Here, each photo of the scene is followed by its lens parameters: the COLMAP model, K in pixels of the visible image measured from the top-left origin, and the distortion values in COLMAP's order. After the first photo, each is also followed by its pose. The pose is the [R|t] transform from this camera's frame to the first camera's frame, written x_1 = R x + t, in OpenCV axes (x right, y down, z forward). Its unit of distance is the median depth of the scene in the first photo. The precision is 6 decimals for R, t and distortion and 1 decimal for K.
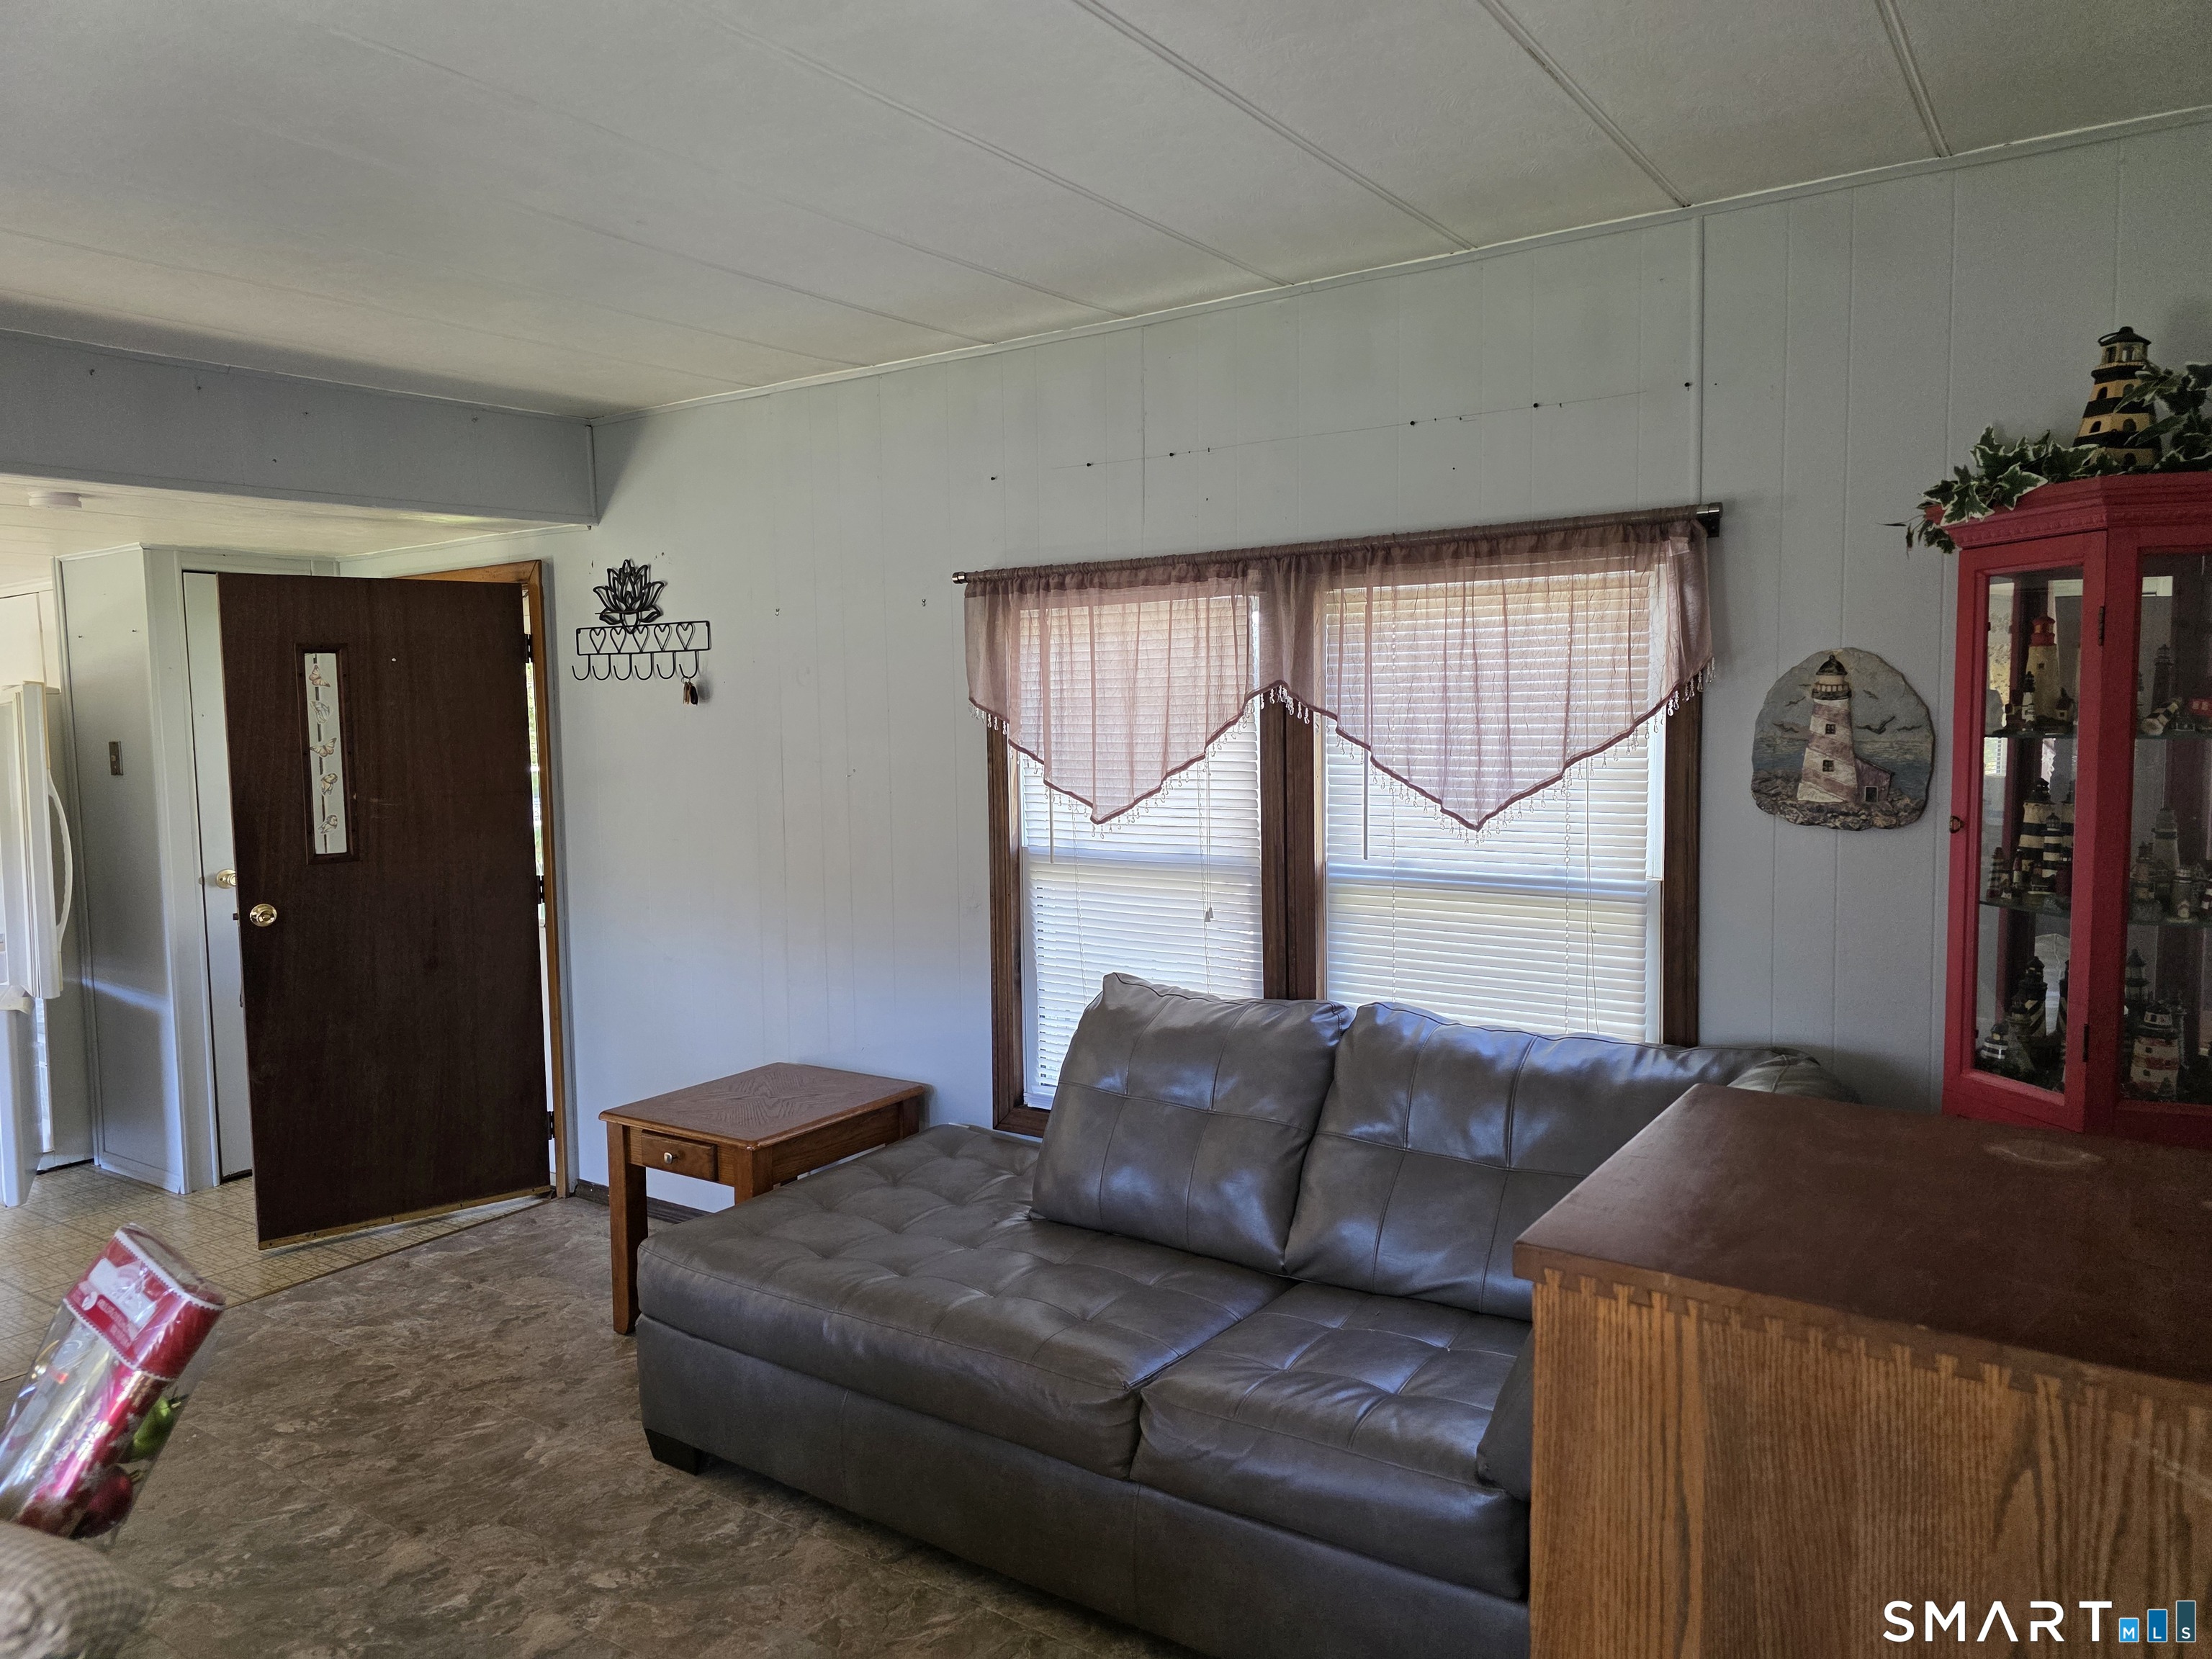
lens RADIAL K [[1468.9, 0, 1127.4], [0, 1468.9, 814.5], [0, 0, 1]] dist [0.070429, -0.072641]
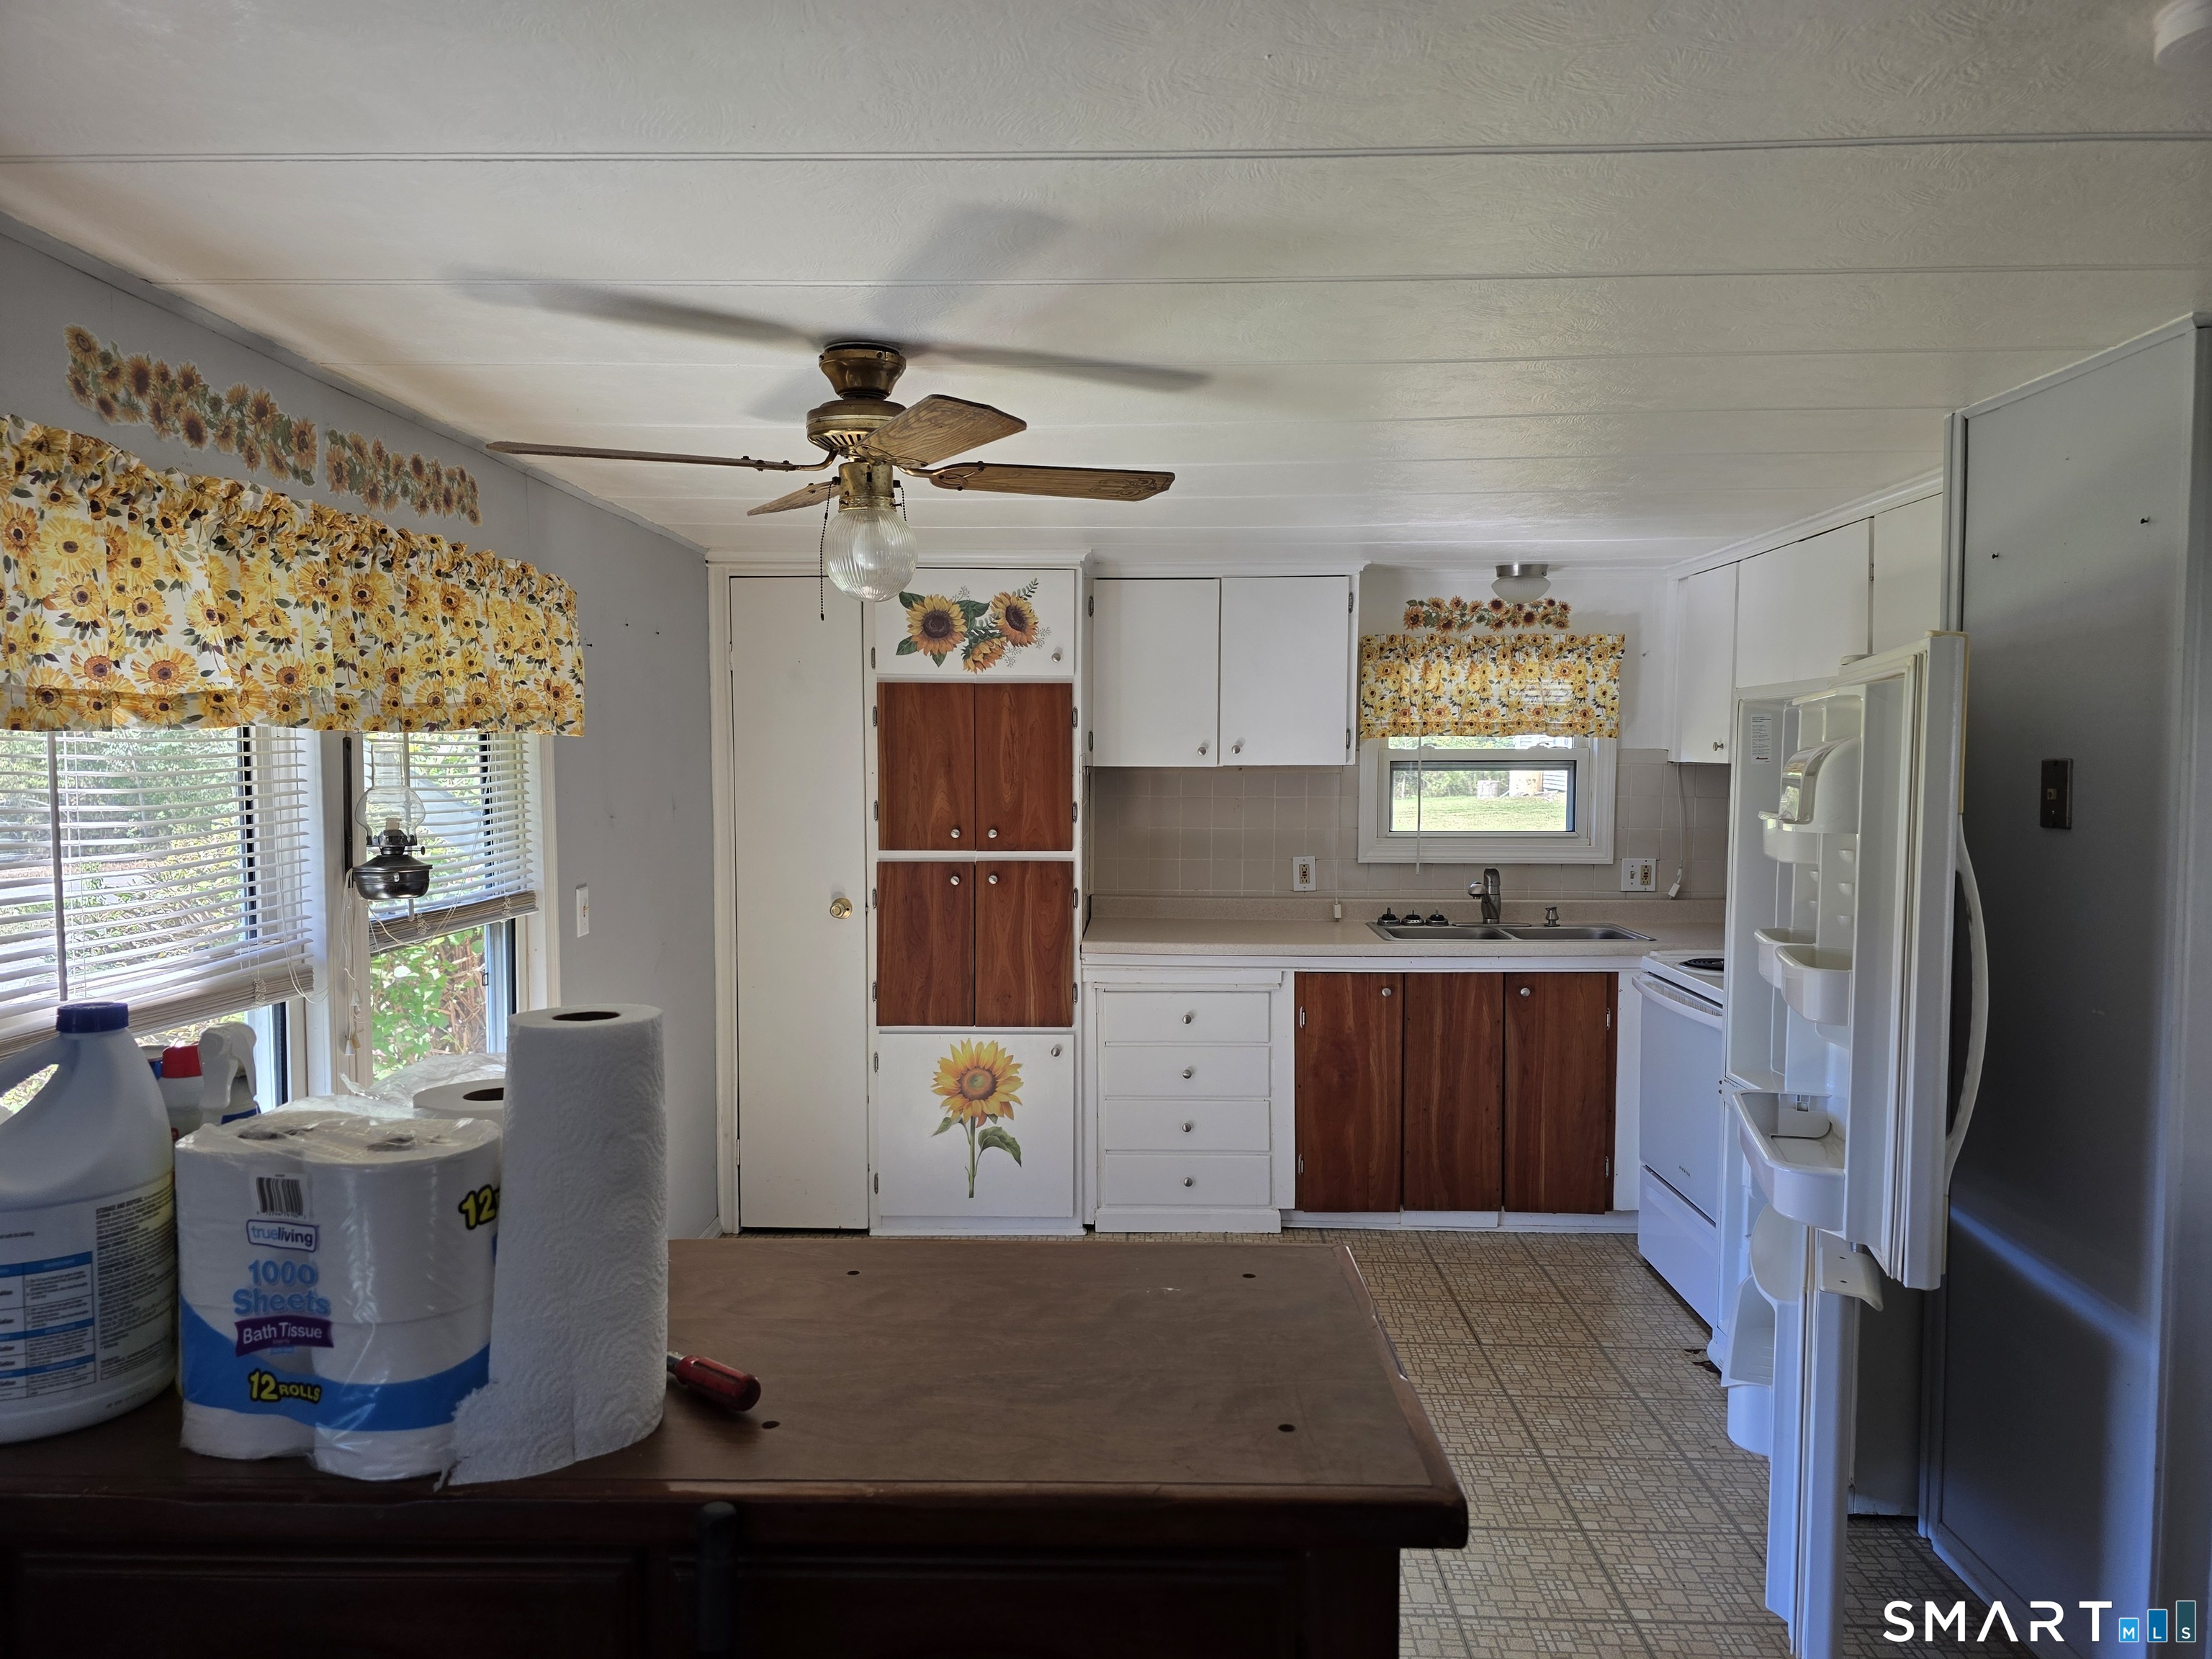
lens RADIAL K [[1489.1, 0, 1095.8], [0, 1489.1, 840.6], [0, 0, 1]] dist [0.111436, -0.113071]
pose [[0.526861, 0.068134, -0.847216, -0.647923], [-0.066667, 0.997024, 0.038723, -0.032093], [0.847333, 0.036080, 0.529835, 0.723465]]
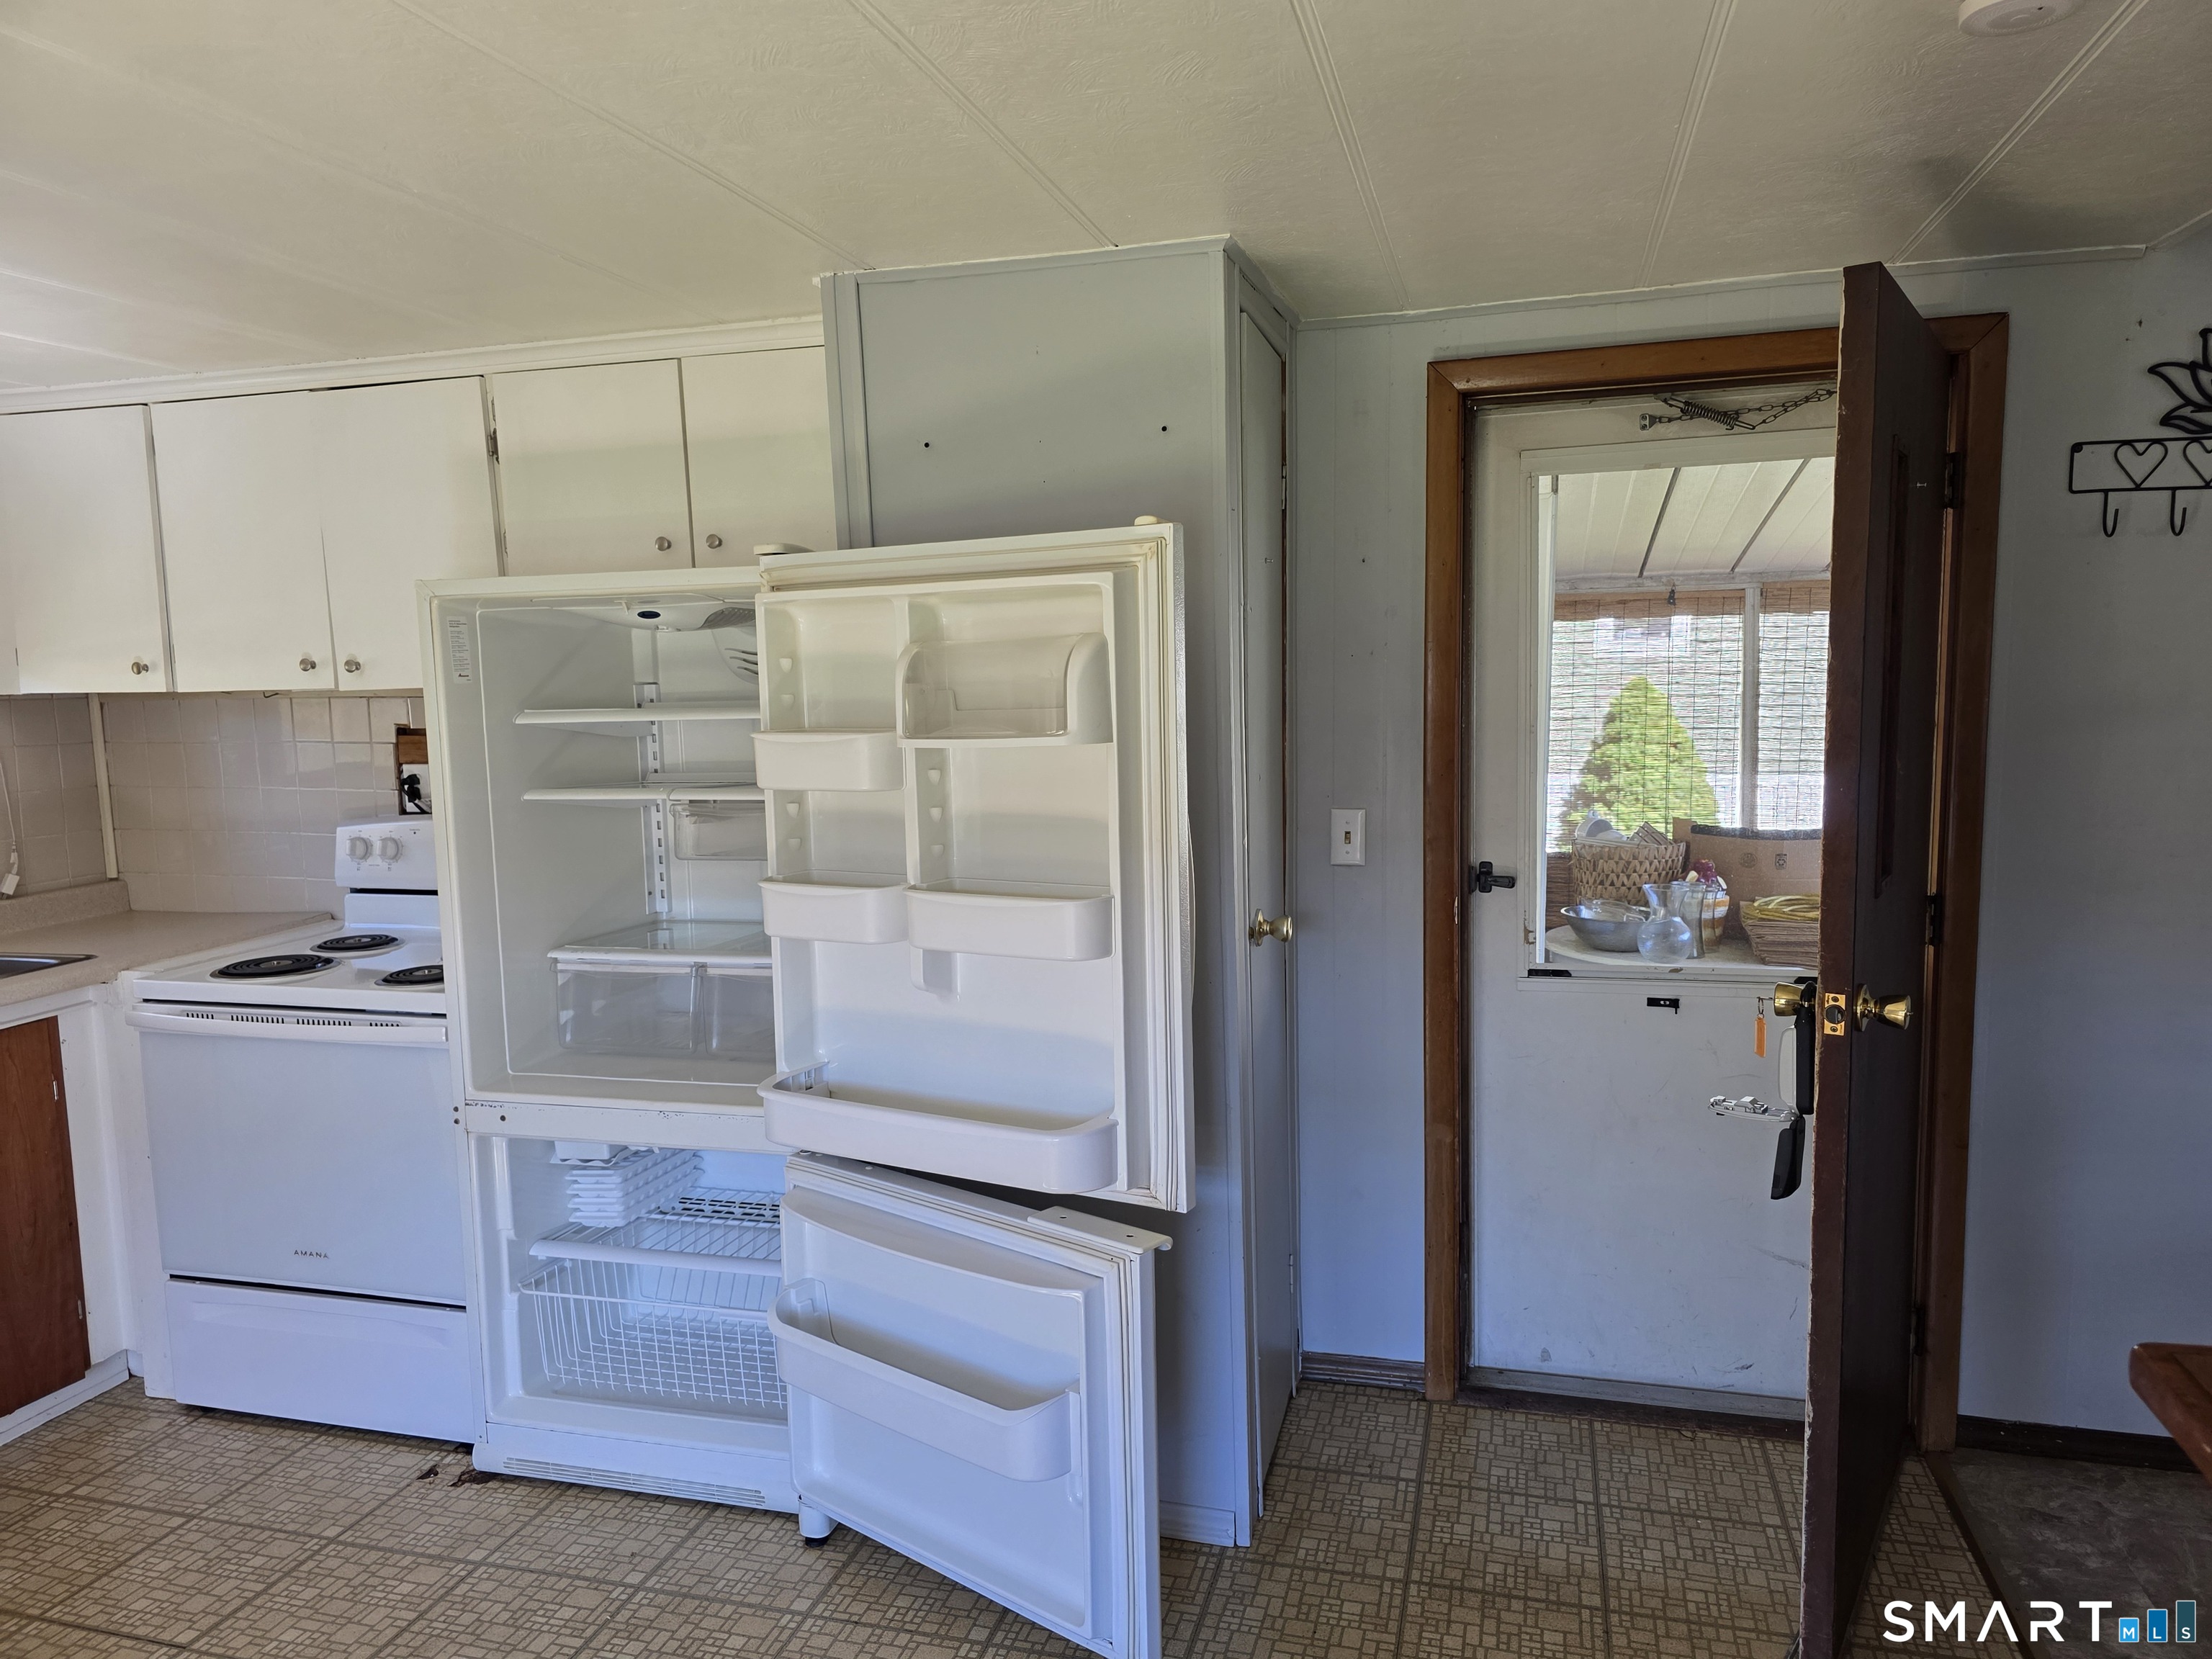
lens RADIAL K [[1492.3, 0, 1109.3], [0, 1492.3, 854.0], [0, 0, 1]] dist [0.047768, -0.046109]
pose [[0.950126, -0.040984, 0.309162, -1.262473], [0.025686, 0.998243, 0.053392, -0.018287], [-0.310807, -0.042788, 0.949510, 0.816770]]
